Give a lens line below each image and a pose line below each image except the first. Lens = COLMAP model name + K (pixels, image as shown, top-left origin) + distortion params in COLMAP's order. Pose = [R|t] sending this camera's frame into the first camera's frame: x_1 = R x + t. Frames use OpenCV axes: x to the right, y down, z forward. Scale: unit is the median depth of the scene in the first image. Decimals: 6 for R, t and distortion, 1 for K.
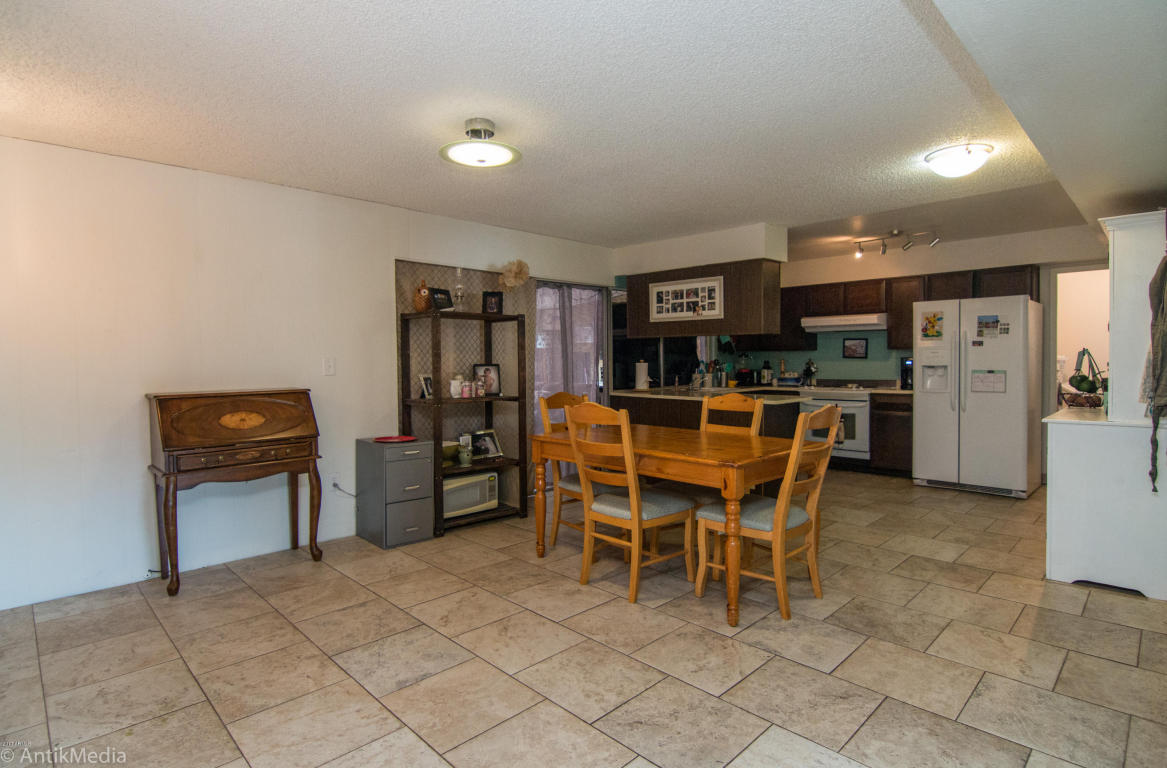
lens RADIAL K [[595.6, 0, 587.9], [0, 595.6, 372.4], [0, 0, 1]] dist [-0.008967, -0.005307]
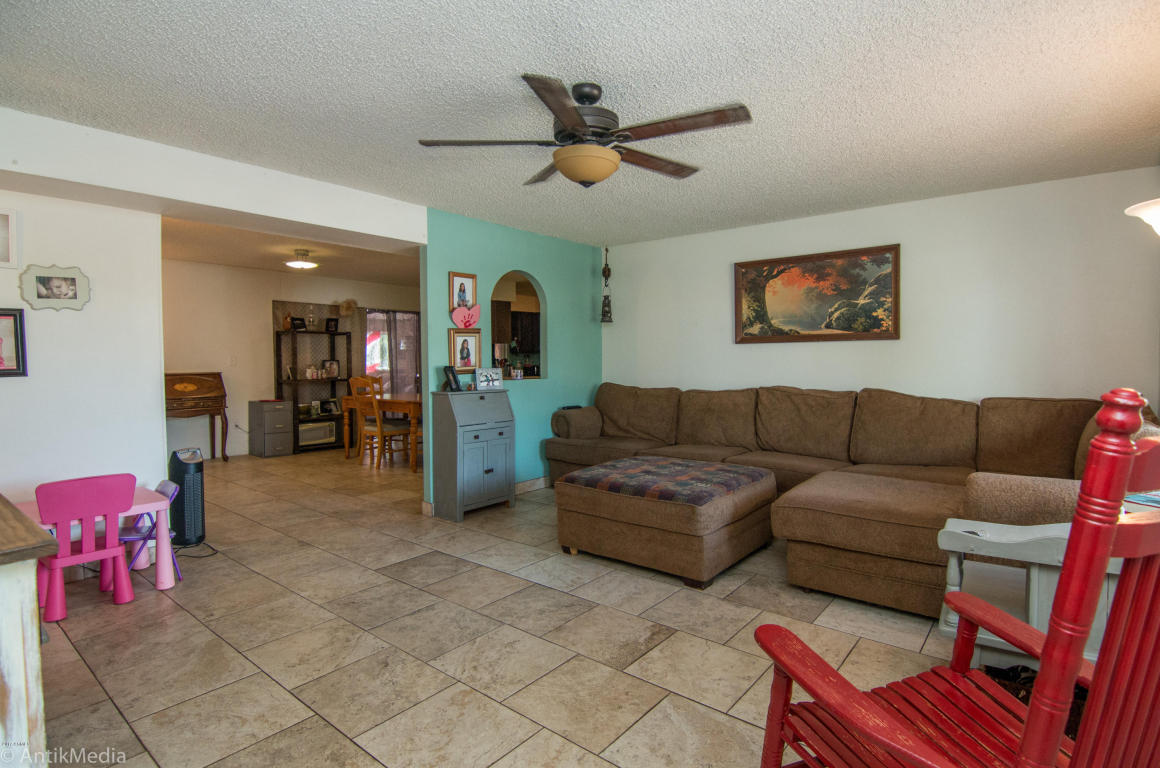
lens RADIAL K [[592.0, 0, 577.7], [0, 592.0, 375.9], [0, 0, 1]] dist [-0.008967, -0.005307]
pose [[0.994379, 0.002821, 0.105842, 0.328949], [-0.003394, 0.999981, 0.005235, 0.018925], [-0.105825, -0.005564, 0.994369, -0.704472]]
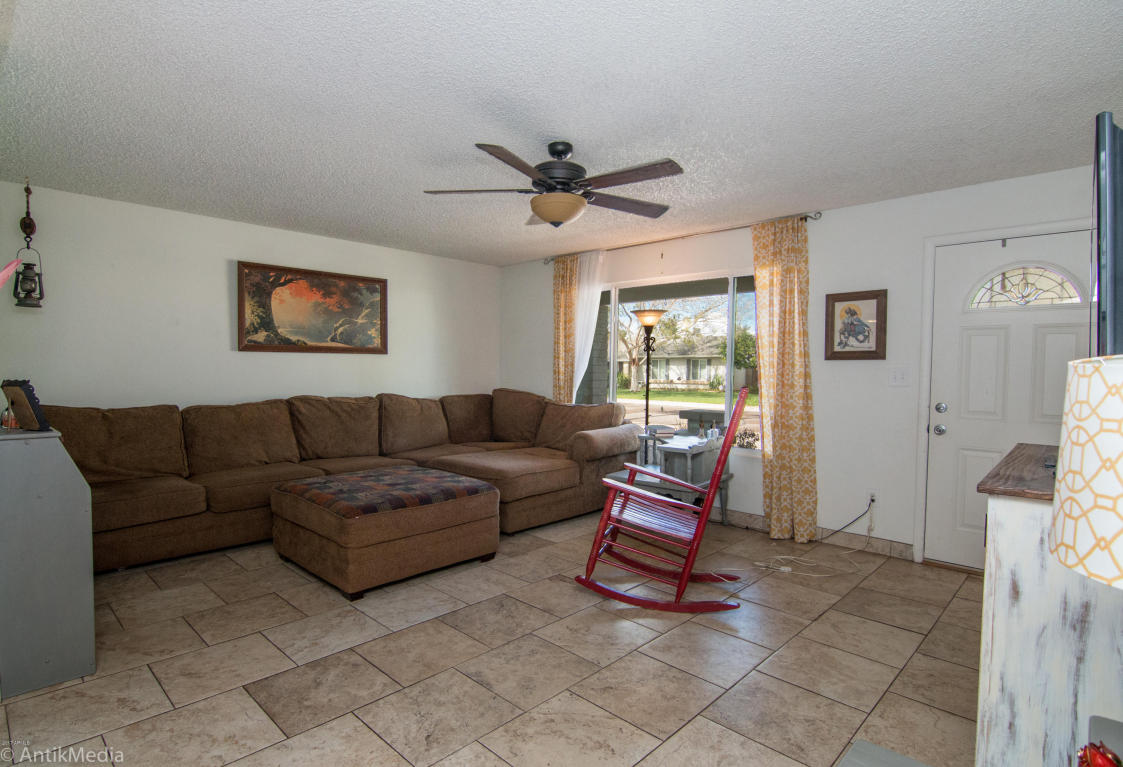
lens RADIAL K [[579.8, 0, 559.9], [0, 579.8, 386.6], [0, 0, 1]] dist [-0.009524, -0.001202]
pose [[-0.031604, -0.021353, 0.999272, -0.186866], [0.011945, 0.999692, 0.021740, 0.009324], [-0.999429, 0.012623, -0.031340, -0.199446]]
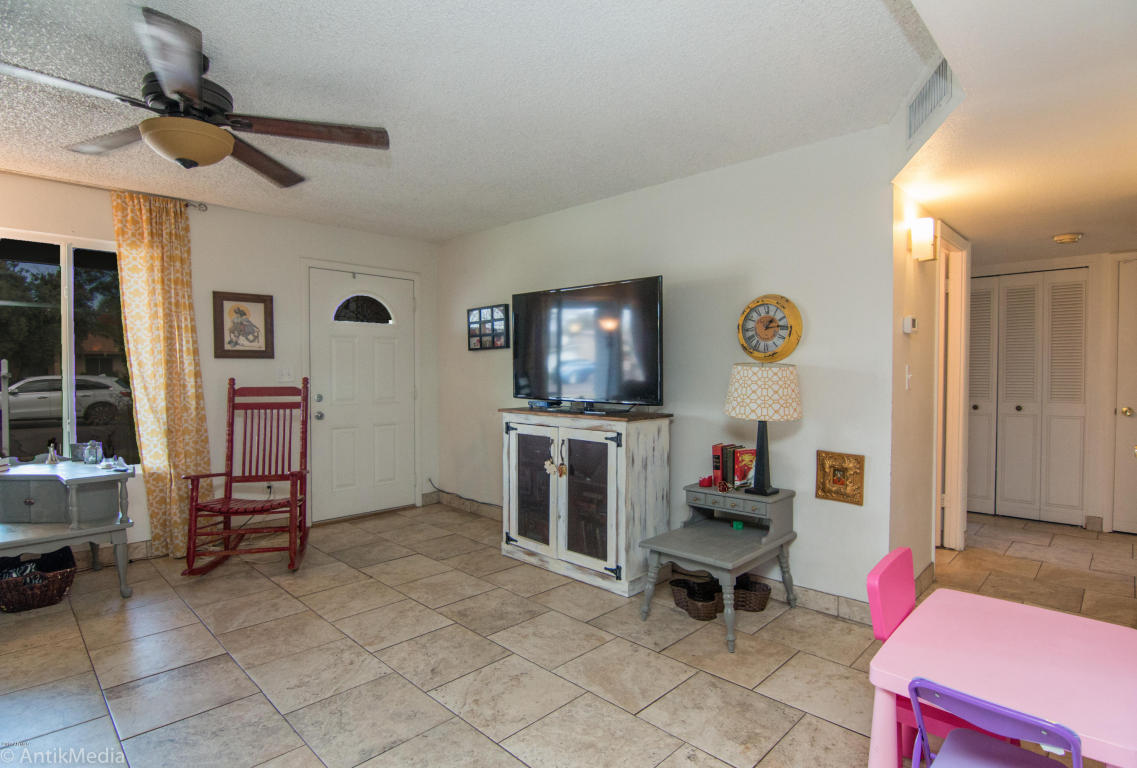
lens RADIAL K [[580.3, 0, 571.1], [0, 580.3, 381.8], [0, 0, 1]] dist [-0.008967, -0.005307]
pose [[-0.999754, 0.010705, -0.019429, 0.131550], [0.009905, 0.999119, 0.040781, -0.000614], [0.019848, 0.040579, -0.998979, 0.196005]]
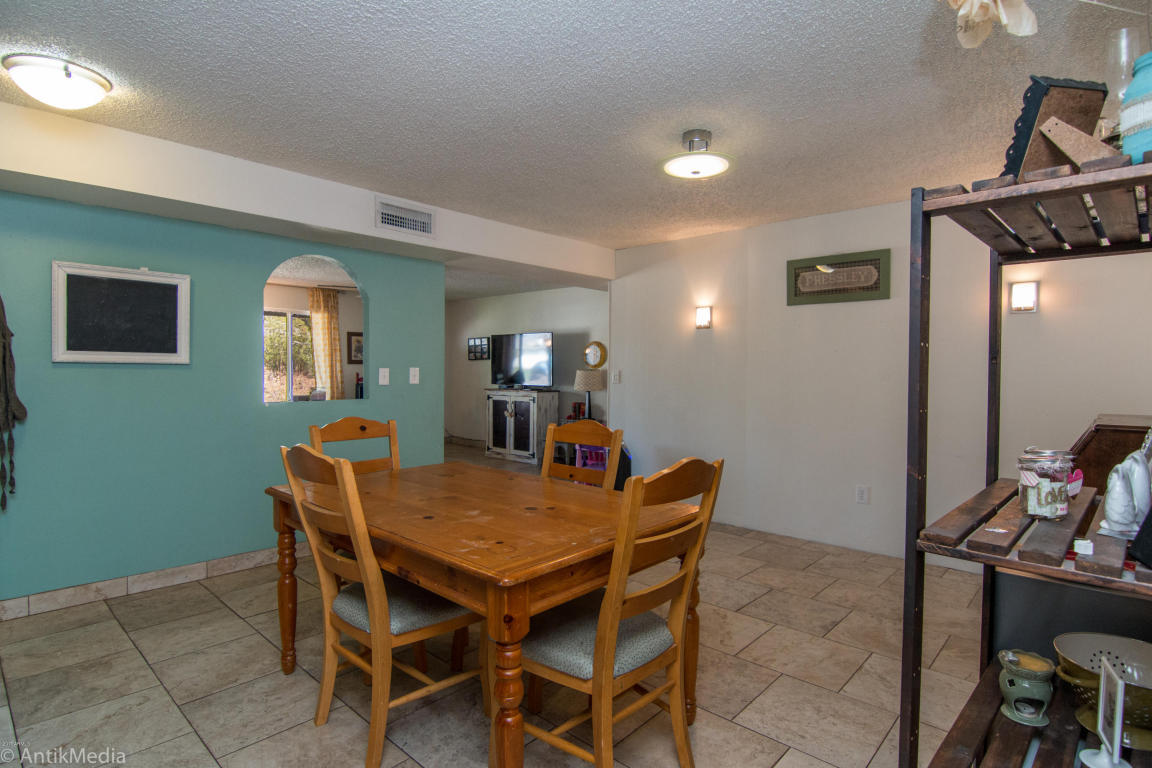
lens RADIAL K [[587.9, 0, 568.0], [0, 587.9, 388.8], [0, 0, 1]] dist [-0.008967, -0.005307]
pose [[-0.999366, 0.003573, -0.035433, 0.037193], [0.001614, 0.998477, 0.055153, -0.025136], [0.035576, 0.055061, -0.997849, 1.074561]]
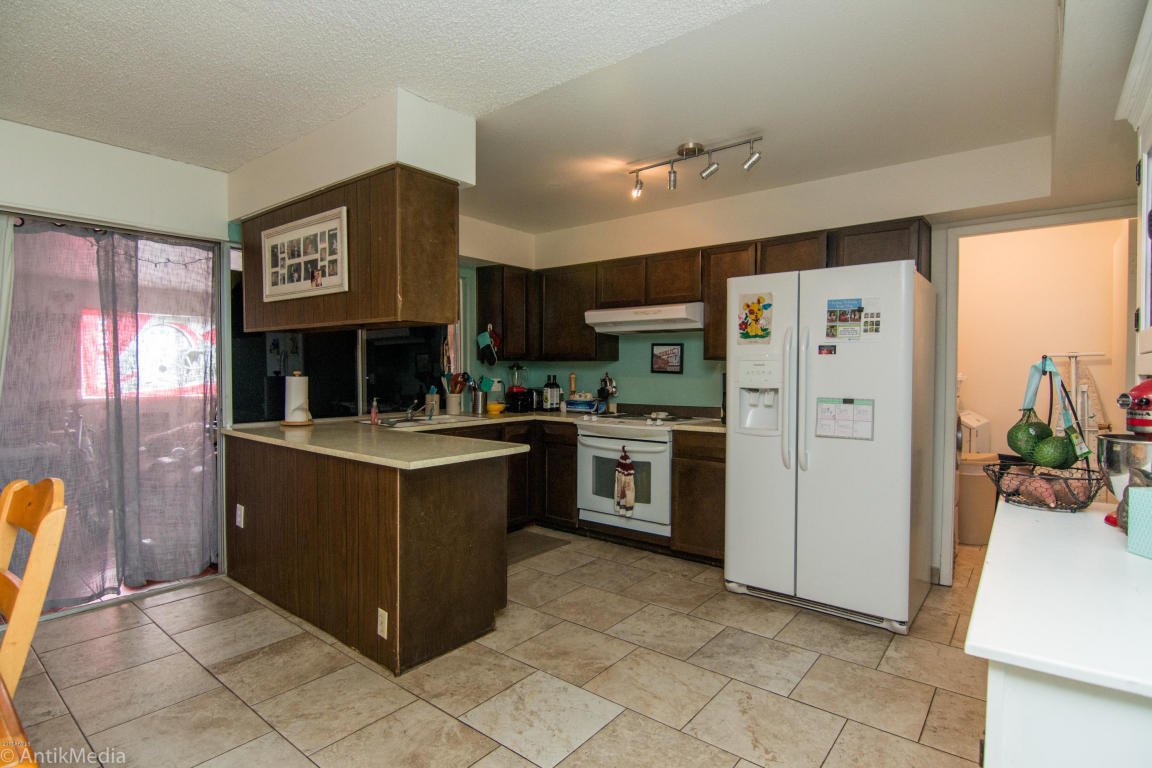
lens RADIAL K [[587.9, 0, 568.0], [0, 587.9, 379.5], [0, 0, 1]] dist [-0.008967, -0.005307]
pose [[0.994264, 0.012478, 0.106227, 0.356967], [-0.011645, 0.999896, -0.008461, -0.013259], [-0.106321, 0.007175, 0.994306, 0.477690]]
